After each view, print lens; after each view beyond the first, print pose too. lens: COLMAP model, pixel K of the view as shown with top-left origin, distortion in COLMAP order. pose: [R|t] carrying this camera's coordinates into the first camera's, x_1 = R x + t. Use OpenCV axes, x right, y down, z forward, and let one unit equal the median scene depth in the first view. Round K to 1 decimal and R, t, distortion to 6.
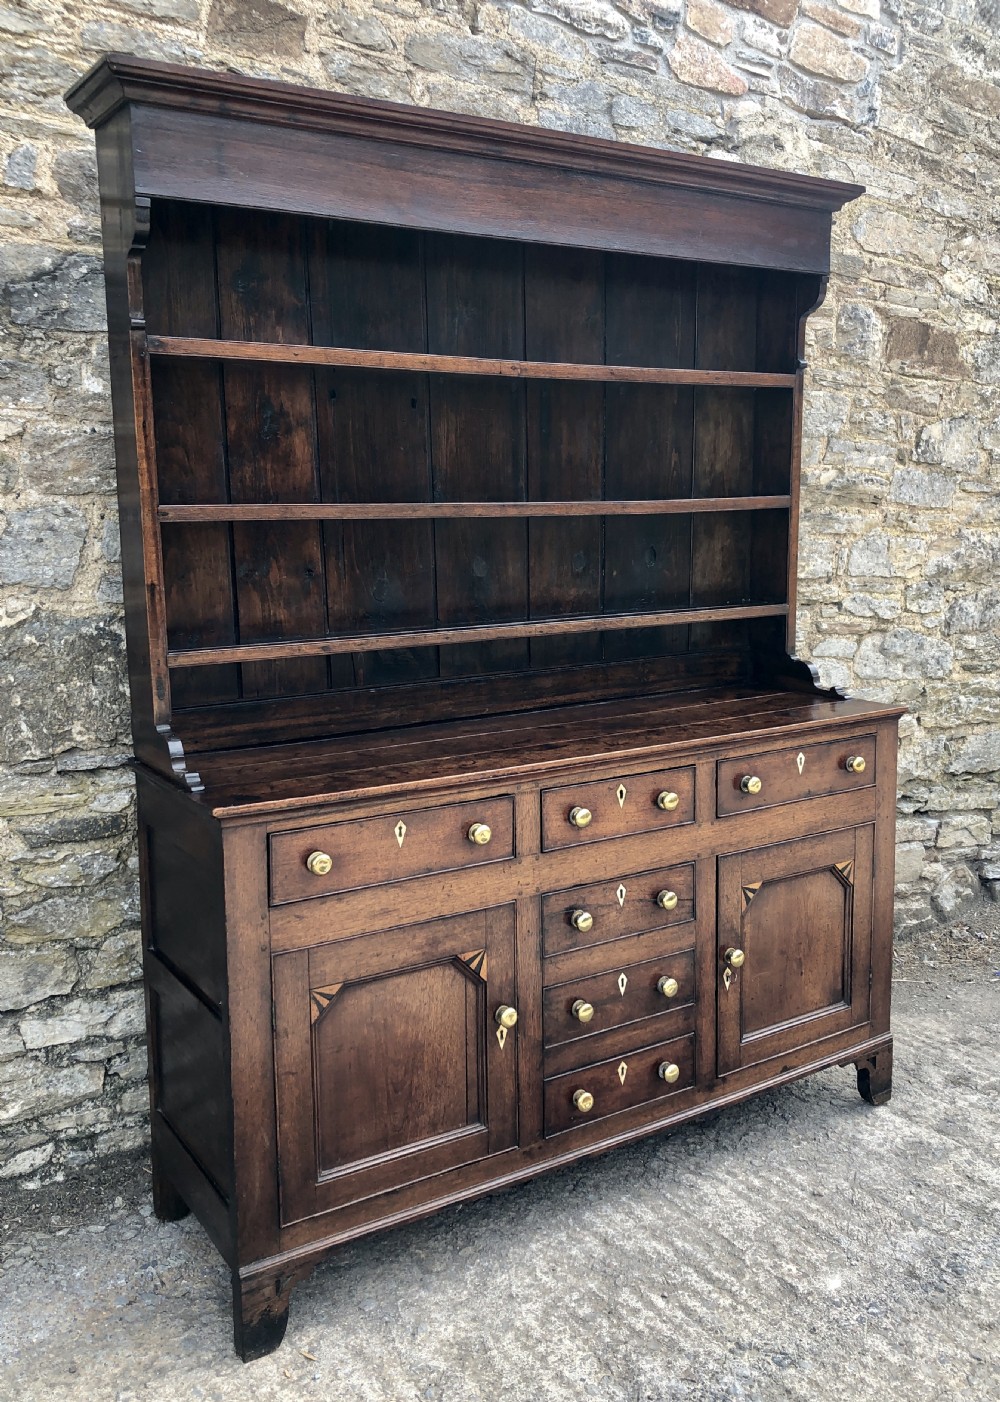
lens RADIAL K [[1228.1, 0, 531.4], [0, 1228.1, 642.6], [0, 0, 1]] dist [0.007403, 0.018152]
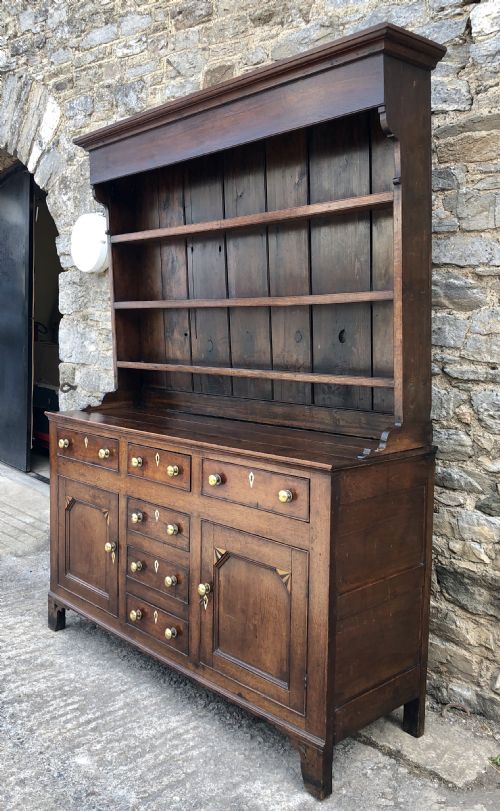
lens RADIAL K [[738.4, 0, 251.8], [0, 738.4, 388.6], [0, 0, 1]] dist [0.001442, 0.016799]
pose [[0.163373, 0.088982, -0.982543, 1.116203], [-0.126950, 0.989541, 0.068507, -0.066619], [0.978362, 0.113542, 0.172960, 0.914962]]
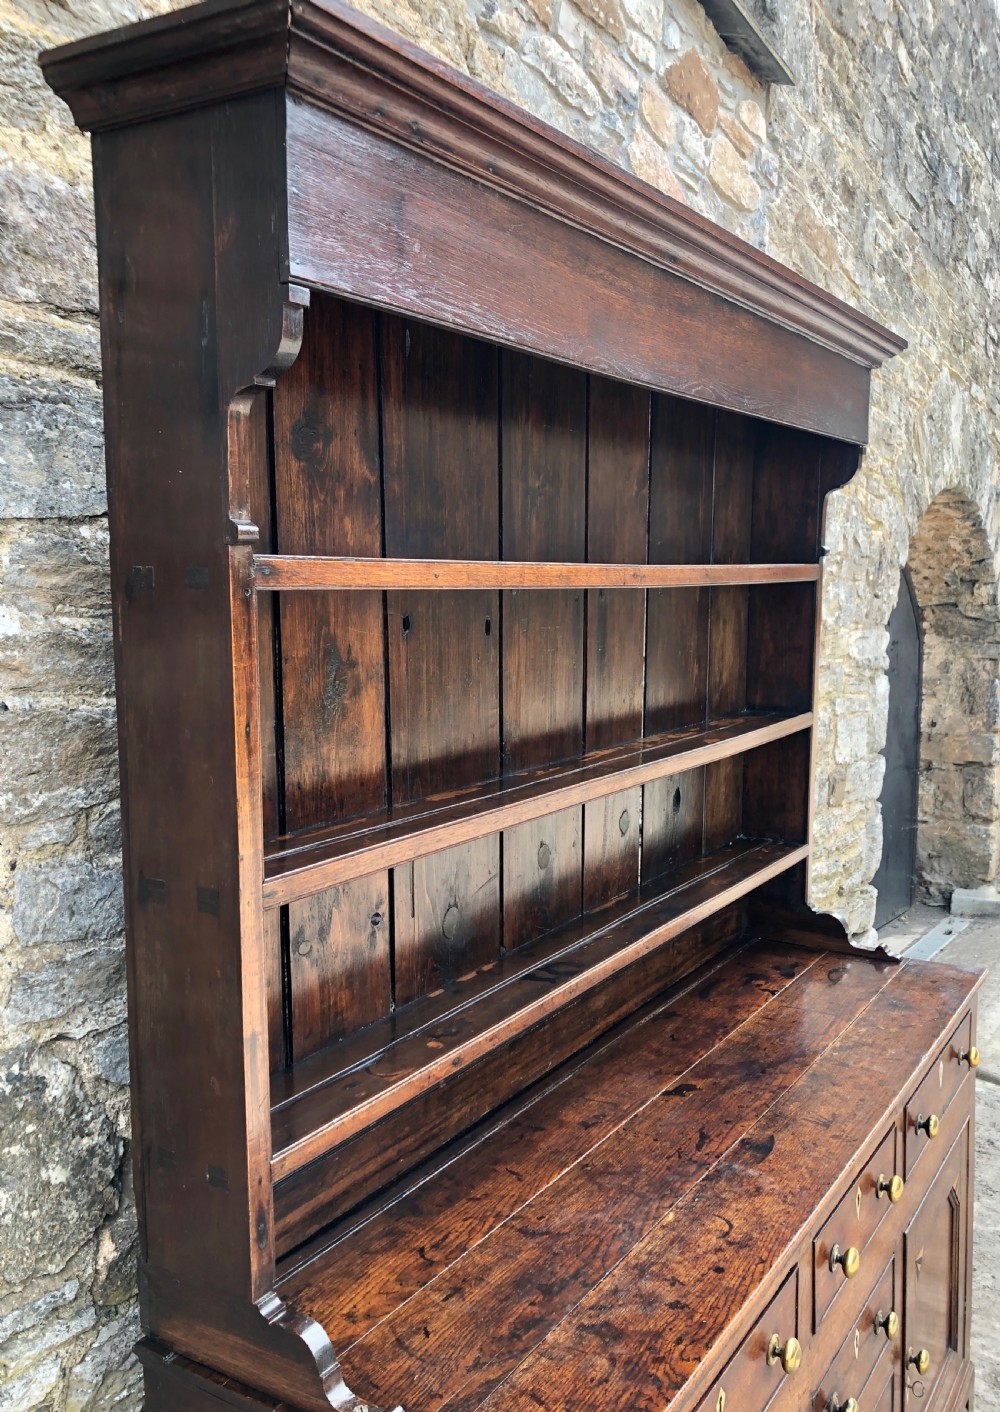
lens RADIAL K [[1203.1, 0, 500.0], [0, 1203.1, 706.0], [0, 0, 1]] dist [0.019513, -0.005749]
pose [[0.912014, -0.044301, 0.407760, -0.365140], [0.054659, 0.998410, -0.013780, -0.151283], [-0.406501, 0.034856, 0.912985, 0.440979]]
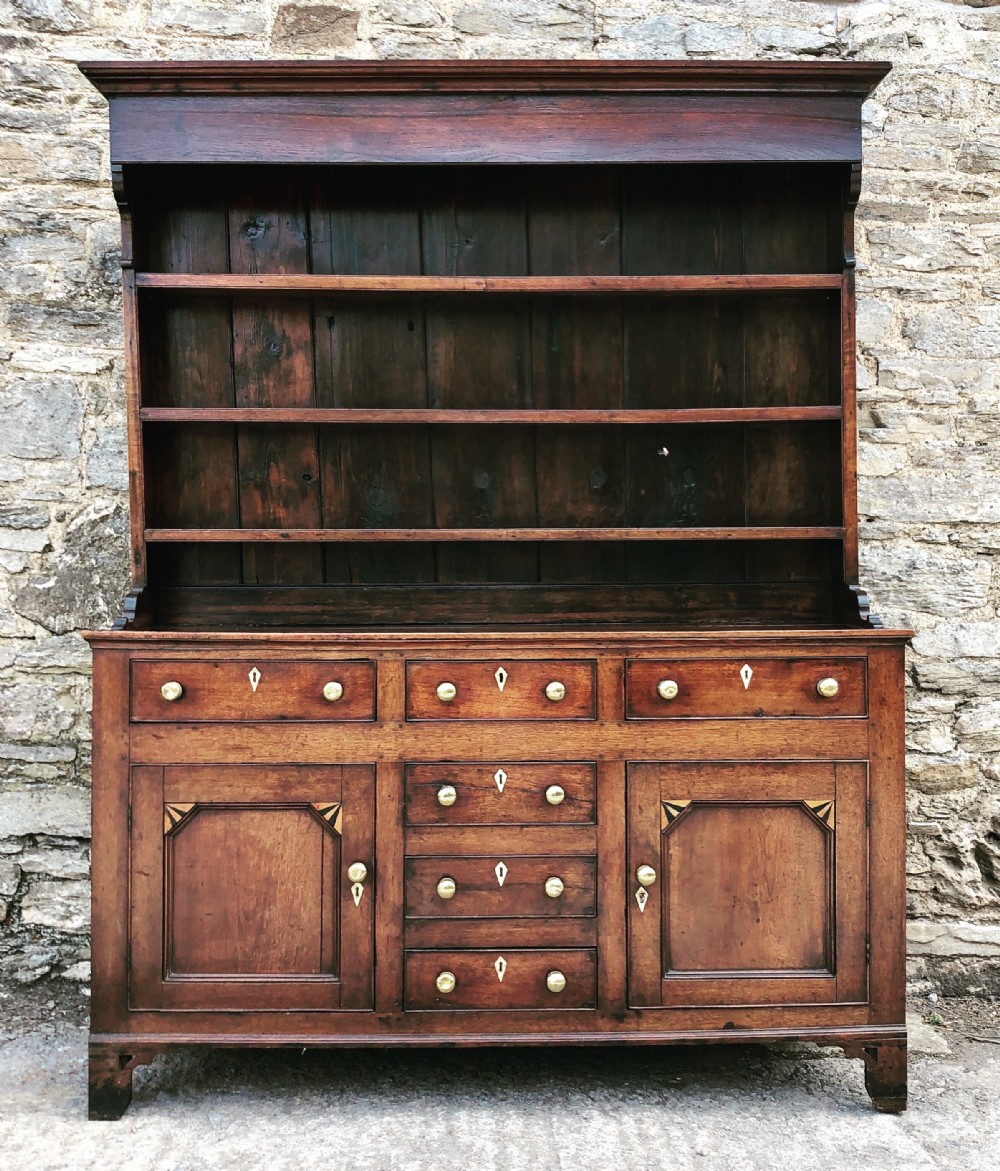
lens RADIAL K [[1385.8, 0, 517.8], [0, 1385.8, 556.0], [0, 0, 1]] dist [0.112355, -0.328189]
pose [[0.849718, 0.000937, -0.527236, 0.672822], [-0.068160, 0.991802, -0.108086, 0.143337], [0.522813, 0.127779, 0.842816, 0.027701]]
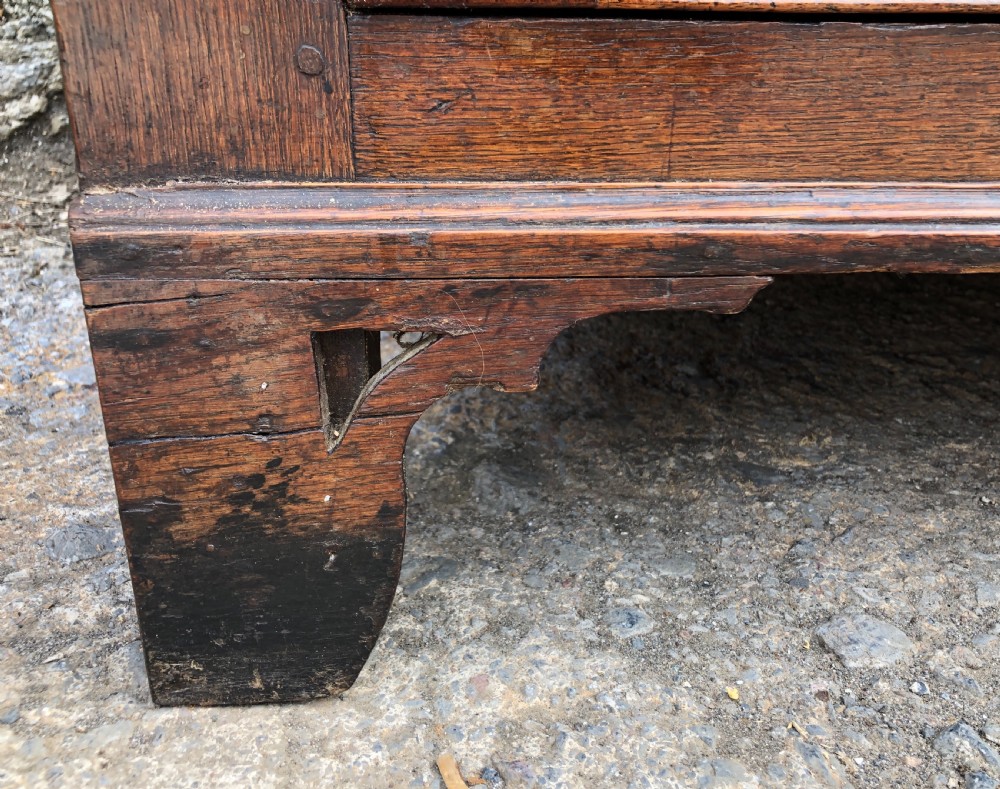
lens RADIAL K [[963.8, 0, 524.0], [0, 963.8, 358.4], [0, 0, 1]] dist [0.001053, -0.001541]
pose [[0.867224, 0.197349, -0.457138, -0.106182], [-0.071797, 0.958068, 0.277401, 0.408492], [0.492714, -0.207748, 0.845029, 0.765230]]
